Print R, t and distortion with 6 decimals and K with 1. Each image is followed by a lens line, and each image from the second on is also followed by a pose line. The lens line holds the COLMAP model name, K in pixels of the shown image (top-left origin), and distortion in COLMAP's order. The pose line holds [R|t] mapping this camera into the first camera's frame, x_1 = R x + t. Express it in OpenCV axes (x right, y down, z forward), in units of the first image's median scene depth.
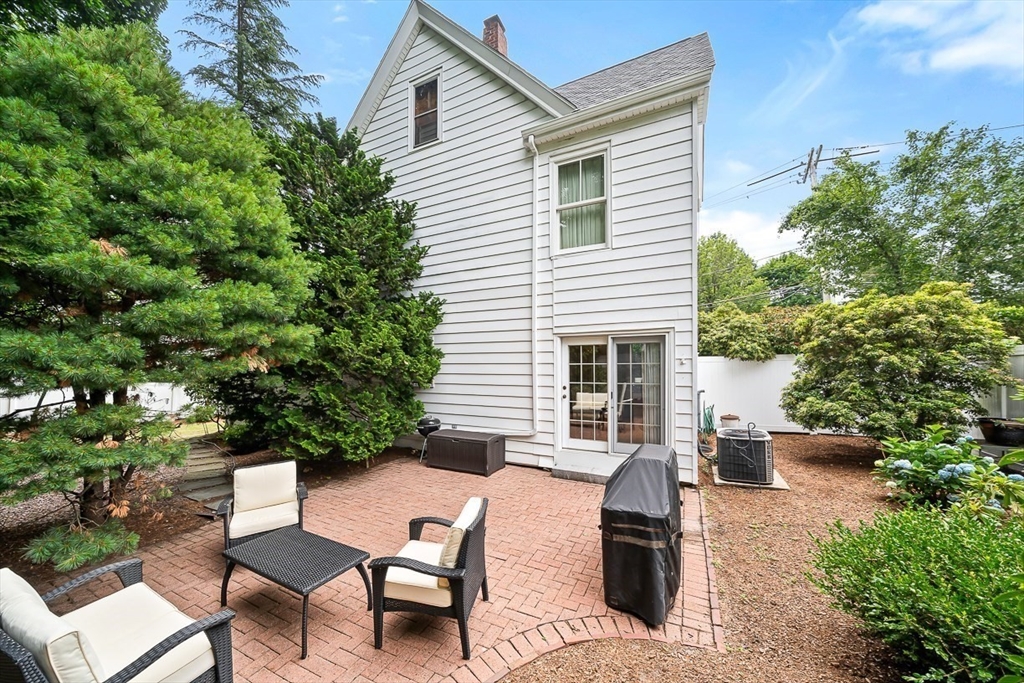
lens RADIAL K [[372.9, 0, 516.8], [0, 372.9, 346.9], [0, 0, 1]] dist [-0.003932, 0.000279]
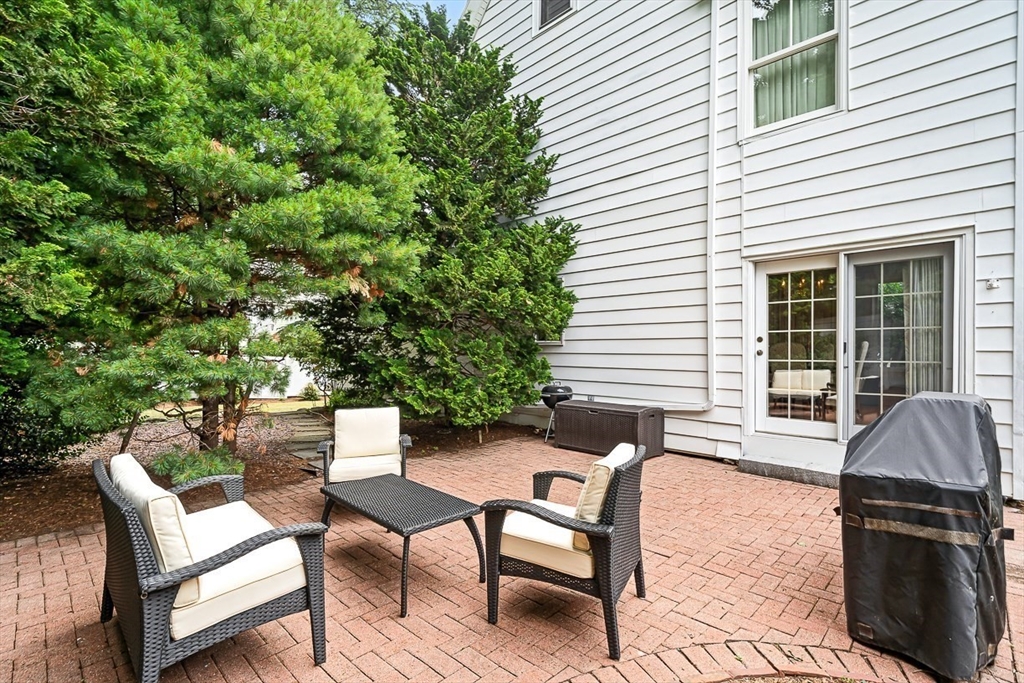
lens RADIAL K [[489.5, 0, 510.1], [0, 489.5, 343.1], [0, 0, 1]] dist [0.005614, -0.000807]
pose [[0.948463, 0.005856, -0.316833, -0.023407], [-0.005384, 0.999983, 0.002366, 0.172094], [0.316841, -0.000538, 0.948478, 0.060481]]
